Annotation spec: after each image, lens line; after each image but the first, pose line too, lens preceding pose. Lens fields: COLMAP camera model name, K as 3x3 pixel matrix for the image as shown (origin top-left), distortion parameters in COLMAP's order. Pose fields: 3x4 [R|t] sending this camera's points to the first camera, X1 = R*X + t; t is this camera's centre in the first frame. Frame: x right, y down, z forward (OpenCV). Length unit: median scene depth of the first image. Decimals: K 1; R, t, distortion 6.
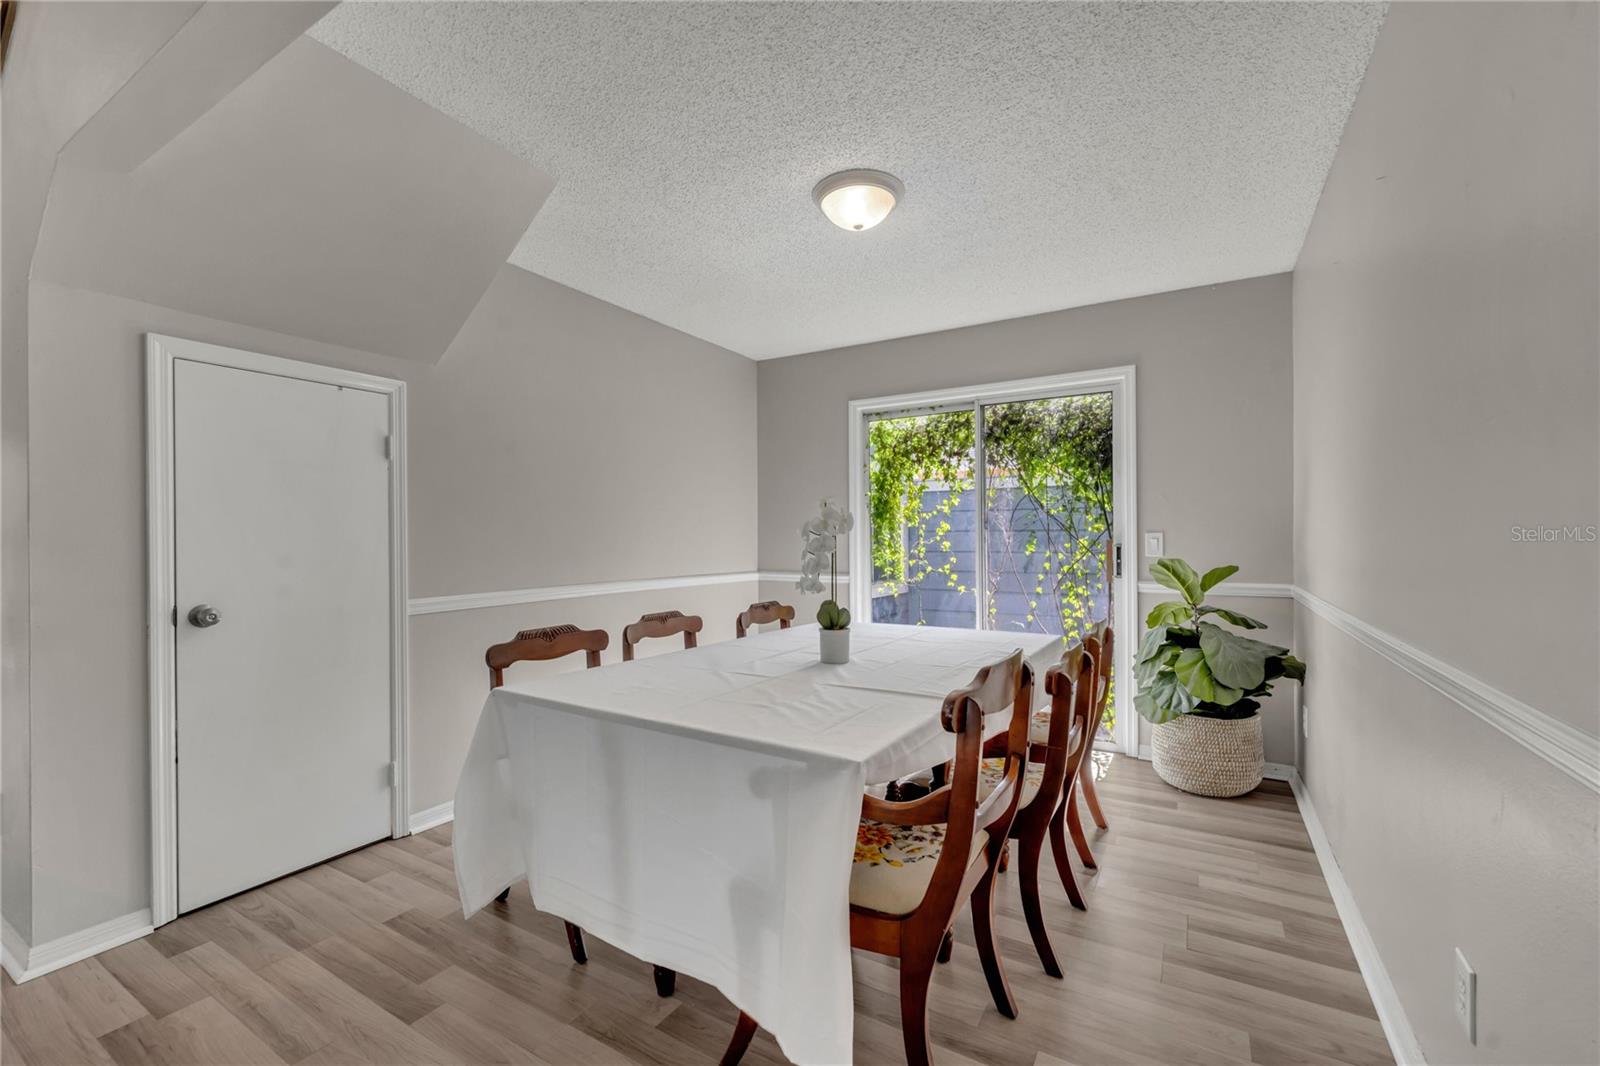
lens RADIAL K [[567.1, 0, 798.0], [0, 567.1, 536.7], [0, 0, 1]] dist [0.001696, 0.000032]
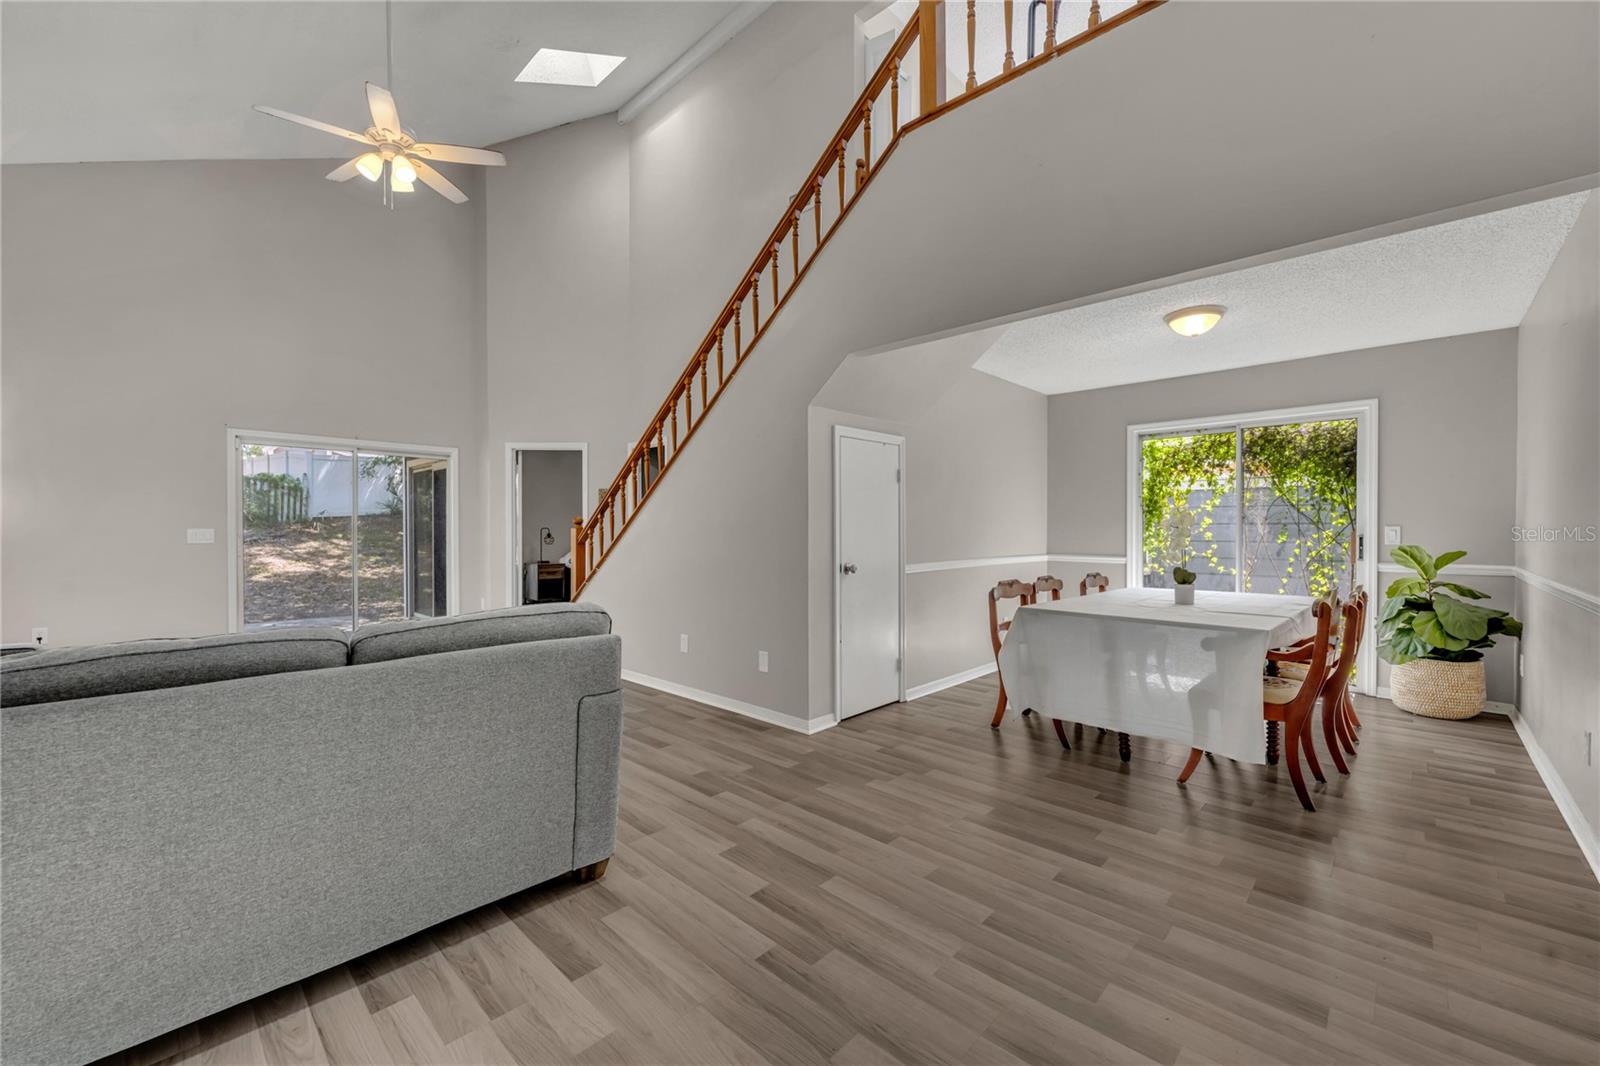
lens RADIAL K [[639.7, 0, 792.0], [0, 639.7, 534.2], [0, 0, 1]] dist [0.006542, -0.000365]
pose [[0.988695, 0.005017, -0.149855, -0.516414], [-0.003252, 0.999922, 0.012024, -0.002230], [0.149904, -0.011401, 0.988635, -0.670603]]
